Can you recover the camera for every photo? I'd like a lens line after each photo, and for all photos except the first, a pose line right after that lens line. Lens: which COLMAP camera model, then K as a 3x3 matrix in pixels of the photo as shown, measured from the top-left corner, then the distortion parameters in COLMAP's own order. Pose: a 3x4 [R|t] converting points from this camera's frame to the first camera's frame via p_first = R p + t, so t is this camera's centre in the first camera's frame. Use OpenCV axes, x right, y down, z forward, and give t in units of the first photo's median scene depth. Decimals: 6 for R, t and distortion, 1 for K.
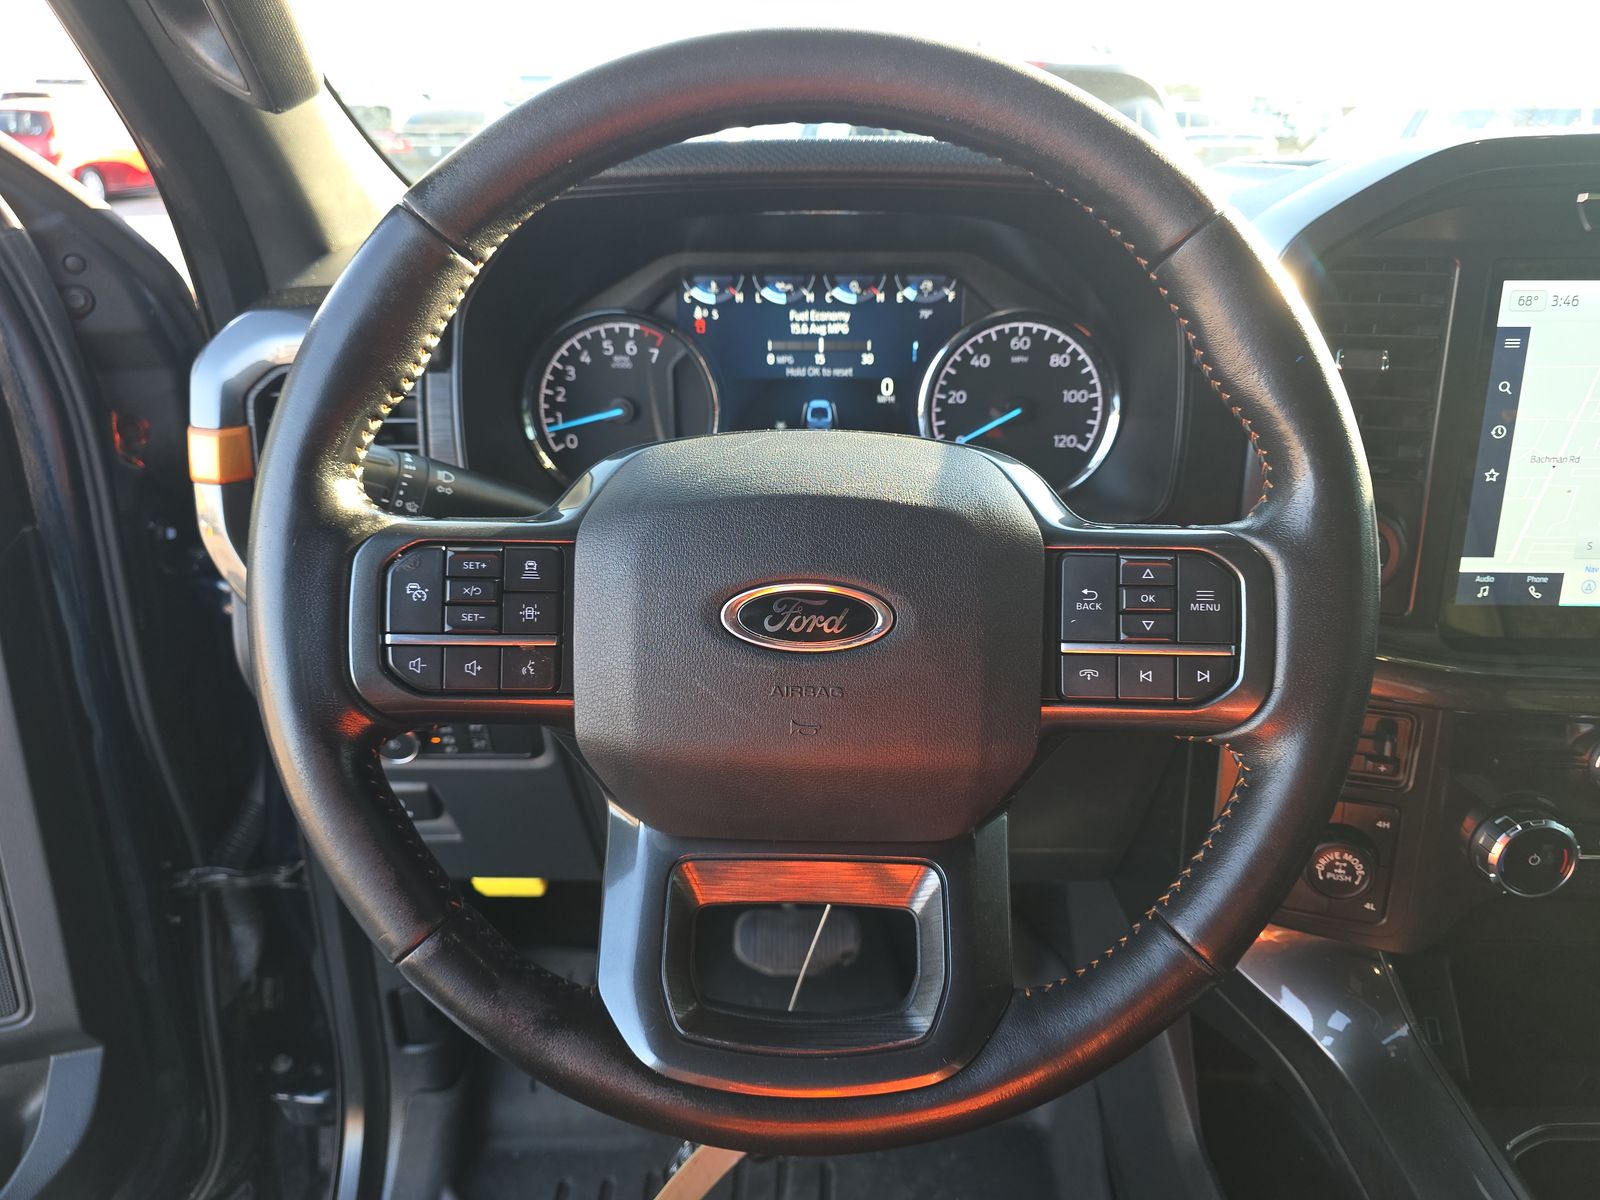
lens RADIAL K [[1195.7, 0, 782.4], [0, 1195.7, 600.5], [0, 0, 1]] dist [0.101410, -0.177263]
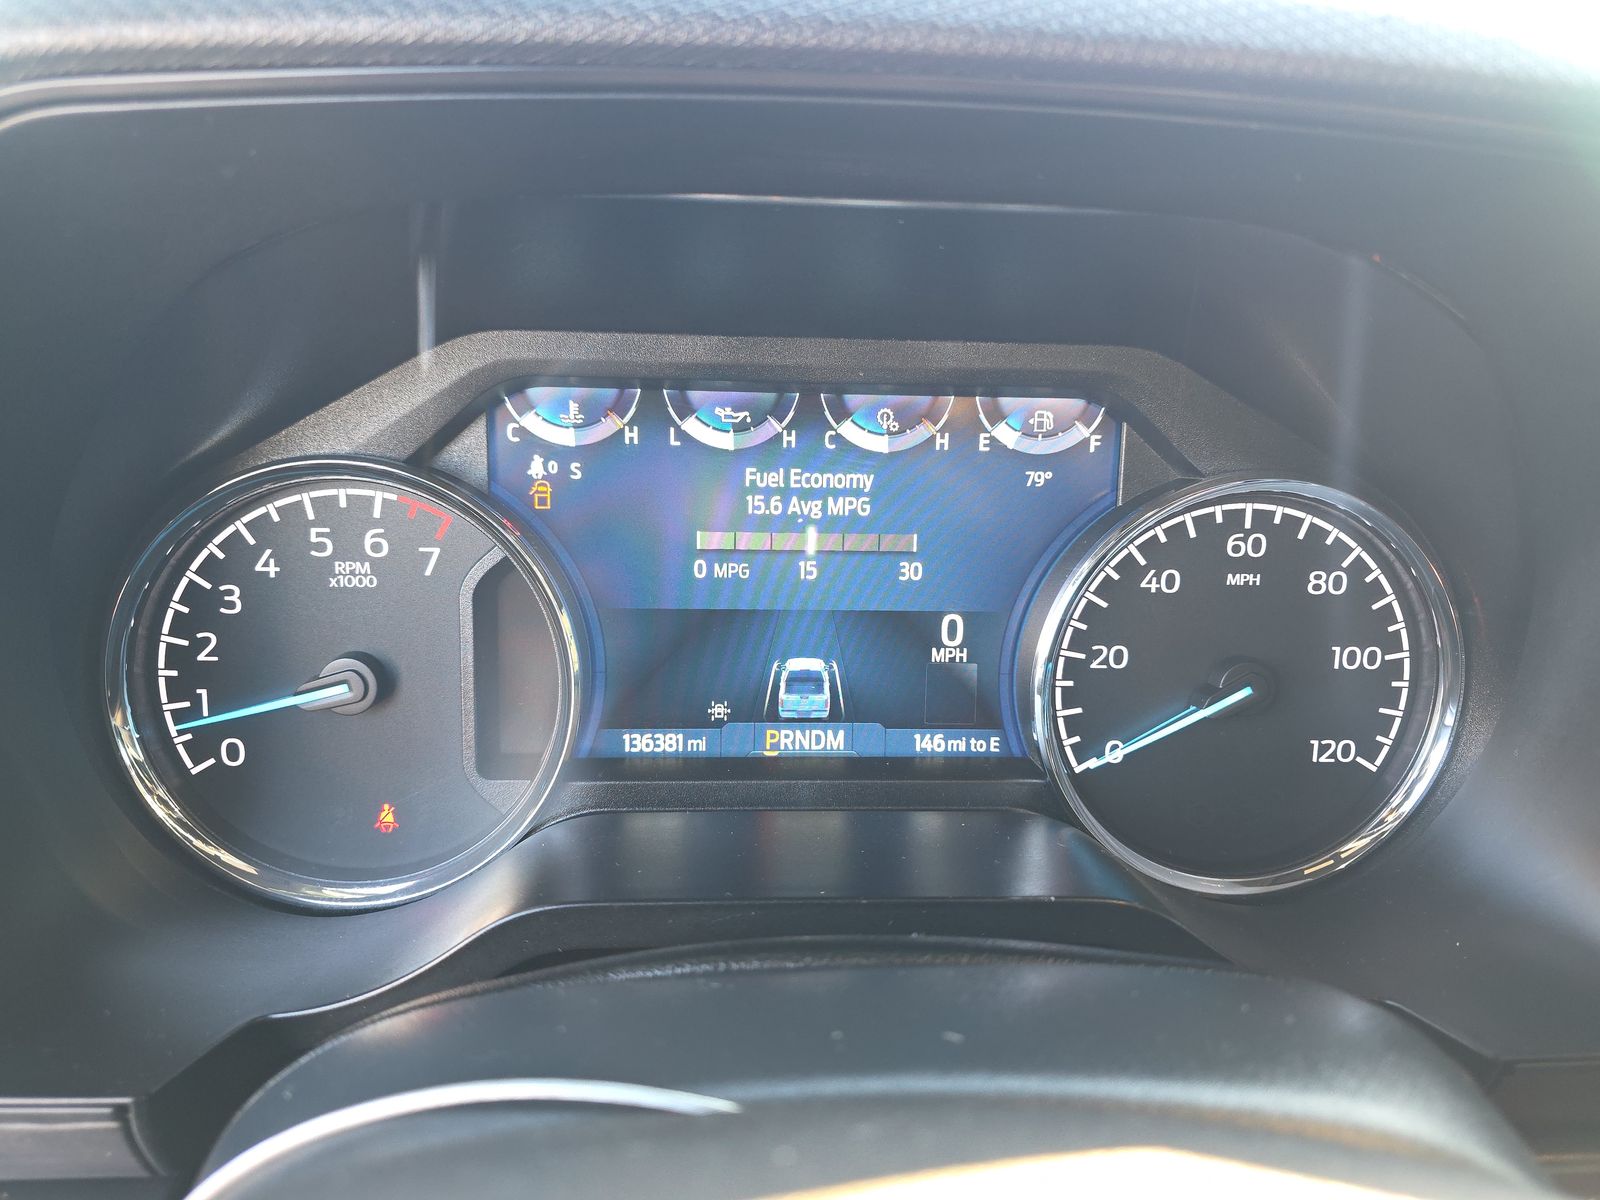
lens RADIAL K [[1195.7, 0, 782.4], [0, 1195.7, 600.5], [0, 0, 1]] dist [0.101410, -0.177263]
pose [[0.995062, 0.007777, 0.098949, -0.023948], [0.004999, 0.991733, -0.128218, -0.132868], [-0.099128, 0.128080, 0.986797, 0.558883]]
